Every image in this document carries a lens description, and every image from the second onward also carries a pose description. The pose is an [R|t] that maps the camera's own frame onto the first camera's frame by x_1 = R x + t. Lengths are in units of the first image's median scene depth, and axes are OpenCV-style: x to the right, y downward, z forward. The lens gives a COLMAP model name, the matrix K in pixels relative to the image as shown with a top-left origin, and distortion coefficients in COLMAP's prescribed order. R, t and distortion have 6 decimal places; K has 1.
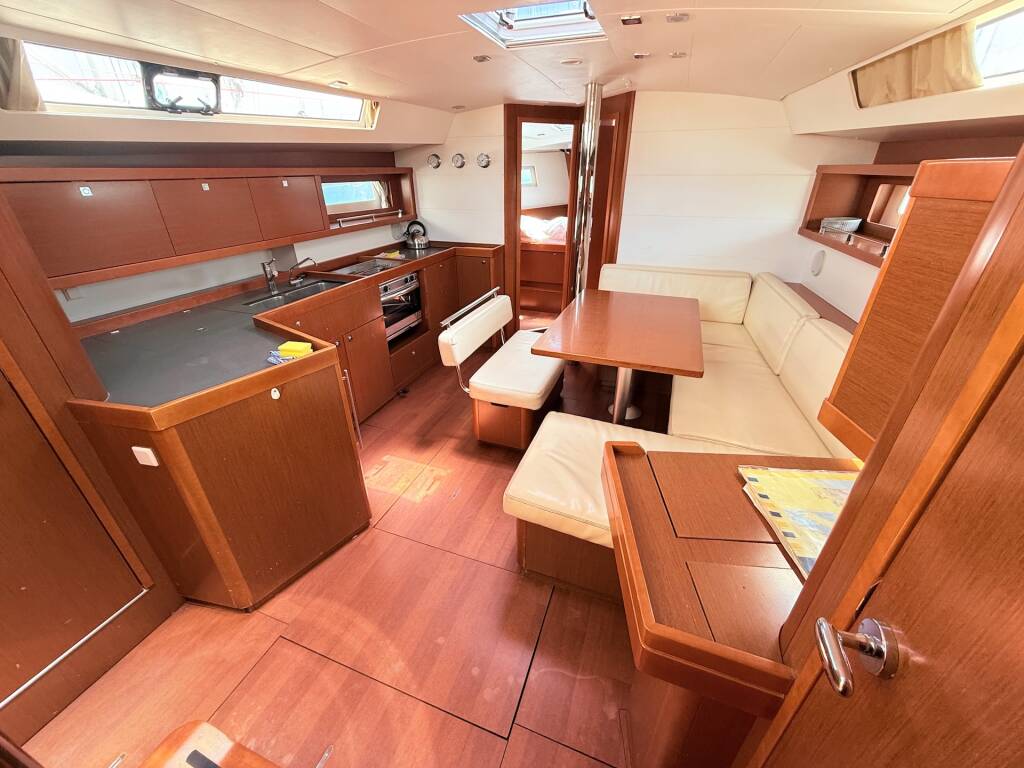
lens RADIAL K [[409.9, 0, 509.1], [0, 409.9, 384.2], [0, 0, 1]] dist [-0.000997, 0.000581]
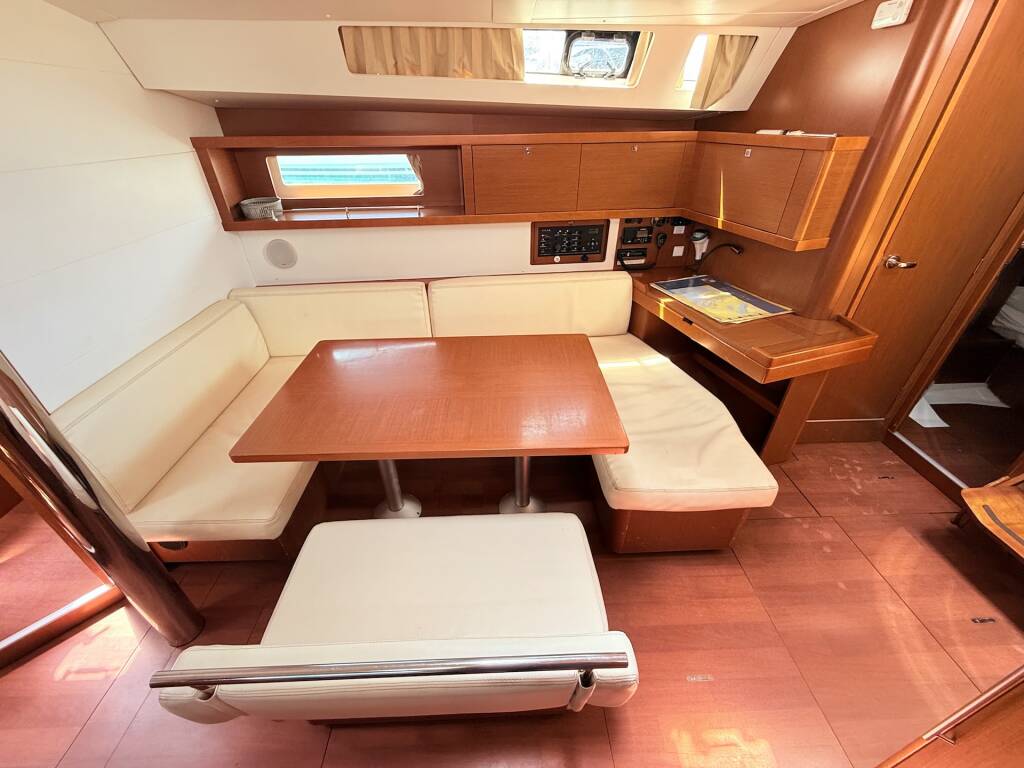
lens RADIAL K [[409.9, 0, 508.4], [0, 409.9, 384.2], [0, 0, 1]] dist [-0.000997, 0.000581]
pose [[-0.376343, -0.497745, 0.781419, -0.244010], [0.439331, 0.646695, 0.623517, -0.471356], [-0.815693, 0.577958, -0.024704, 0.836045]]
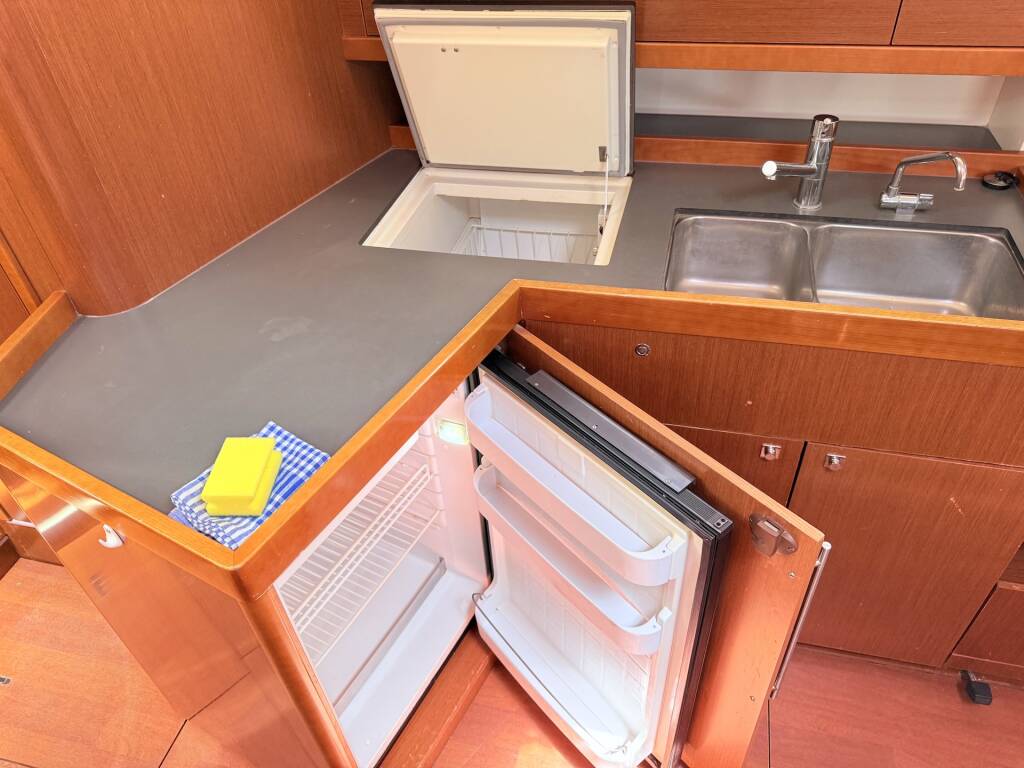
lens RADIAL K [[728.1, 0, 515.4], [0, 728.1, 386.8], [0, 0, 1]] dist [0.013512, -0.006626]
pose [[0.115148, 0.648454, -0.752494, -0.059512], [-0.414722, 0.719736, 0.556764, -0.328072], [0.902633, 0.247965, 0.351804, 0.579282]]
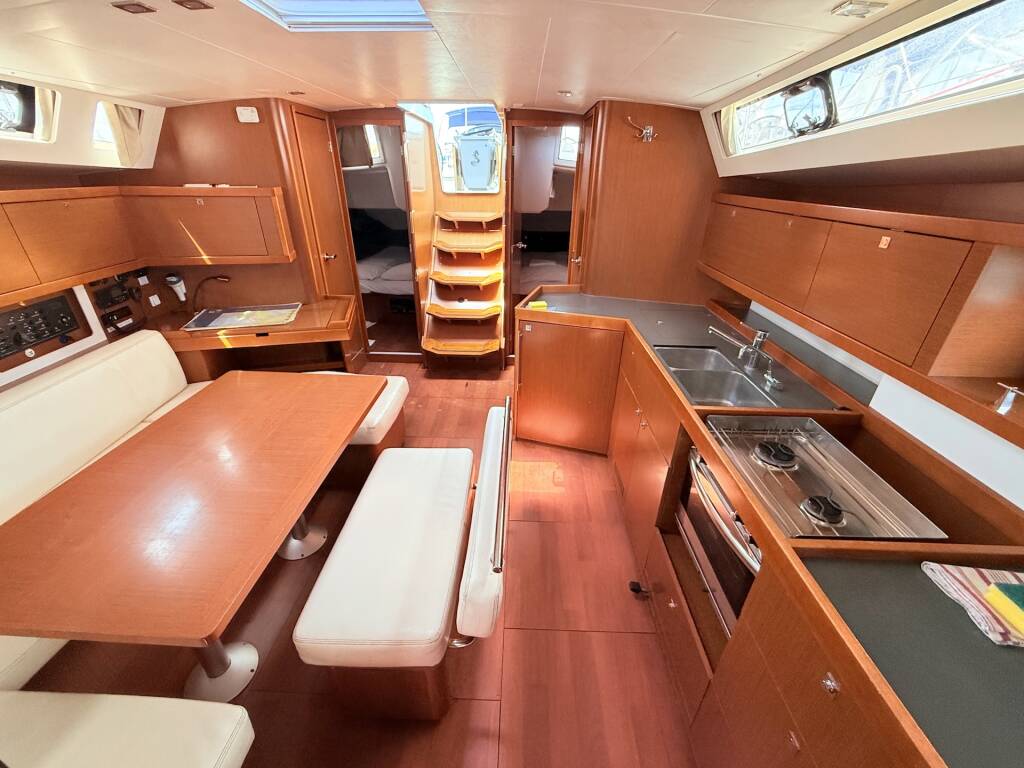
lens RADIAL K [[409.9, 0, 508.3], [0, 409.9, 384.7], [0, 0, 1]] dist [-0.000997, 0.000581]
pose [[-0.949086, 0.140060, -0.282167, 0.043673], [-0.151840, 0.581407, 0.799319, -0.682365], [0.276007, 0.801467, -0.530539, 1.215652]]
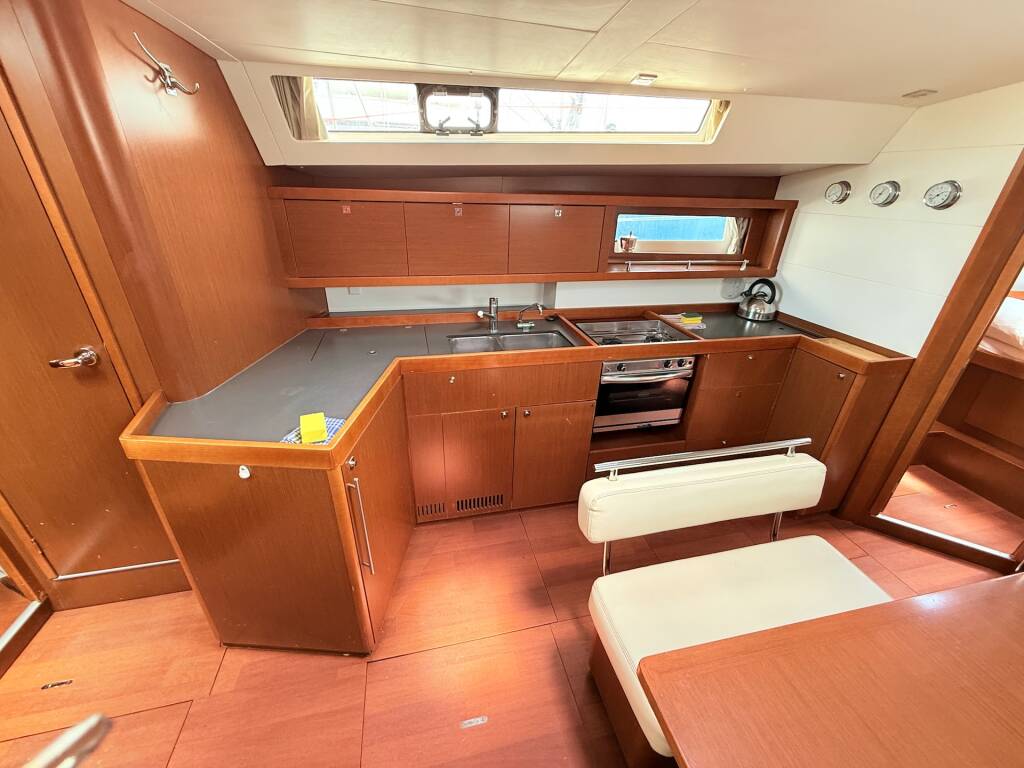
lens RADIAL K [[409.9, 0, 508.6], [0, 409.9, 384.7], [0, 0, 1]] dist [-0.000997, 0.000581]
pose [[0.556091, 0.384375, -0.736898, 0.131025], [-0.414434, 0.896779, 0.155023, -0.254084], [0.720421, 0.219189, 0.657989, 0.439378]]
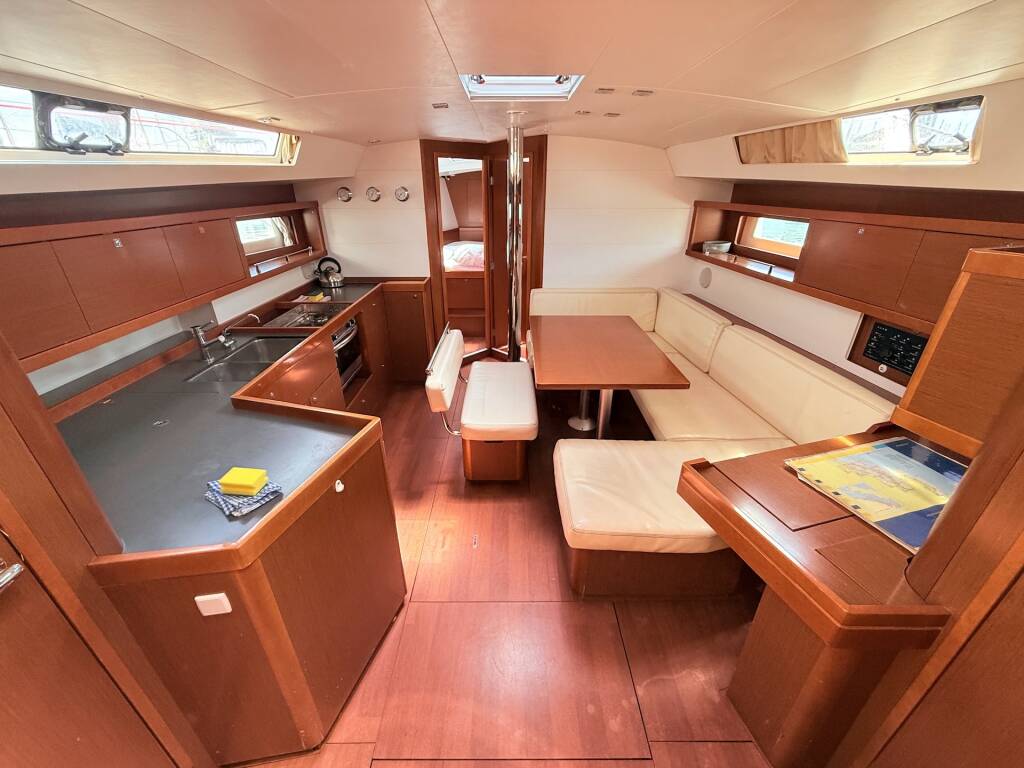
lens RADIAL K [[409.9, 0, 509.1], [0, 409.9, 384.8], [0, 0, 1]] dist [-0.000997, 0.000581]
pose [[0.937108, -0.150625, 0.314867, -0.257318], [0.159762, 0.987150, -0.003256, -0.070399], [-0.310330, 0.053355, 0.949130, 0.025161]]
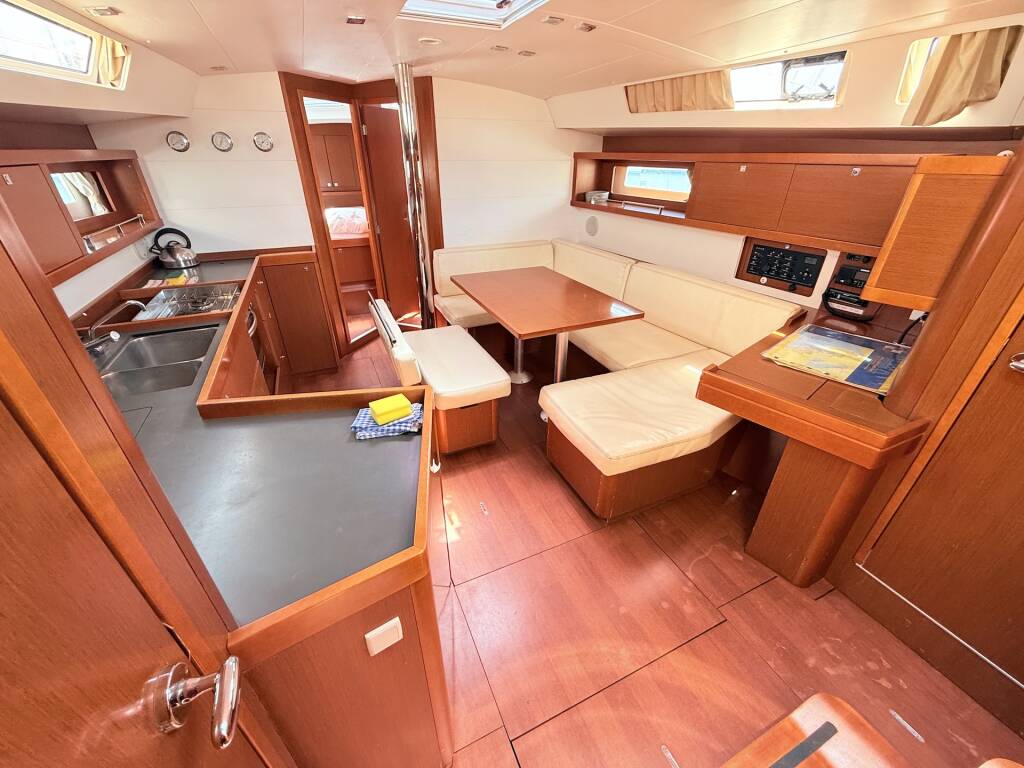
lens RADIAL K [[409.9, 0, 509.8], [0, 409.9, 384.5], [0, 0, 1]] dist [-0.000997, 0.000581]
pose [[0.711126, -0.340338, 0.615199, -0.476923], [0.320351, 0.935764, 0.147378, -0.097118], [-0.625839, 0.092276, 0.774474, 0.179150]]
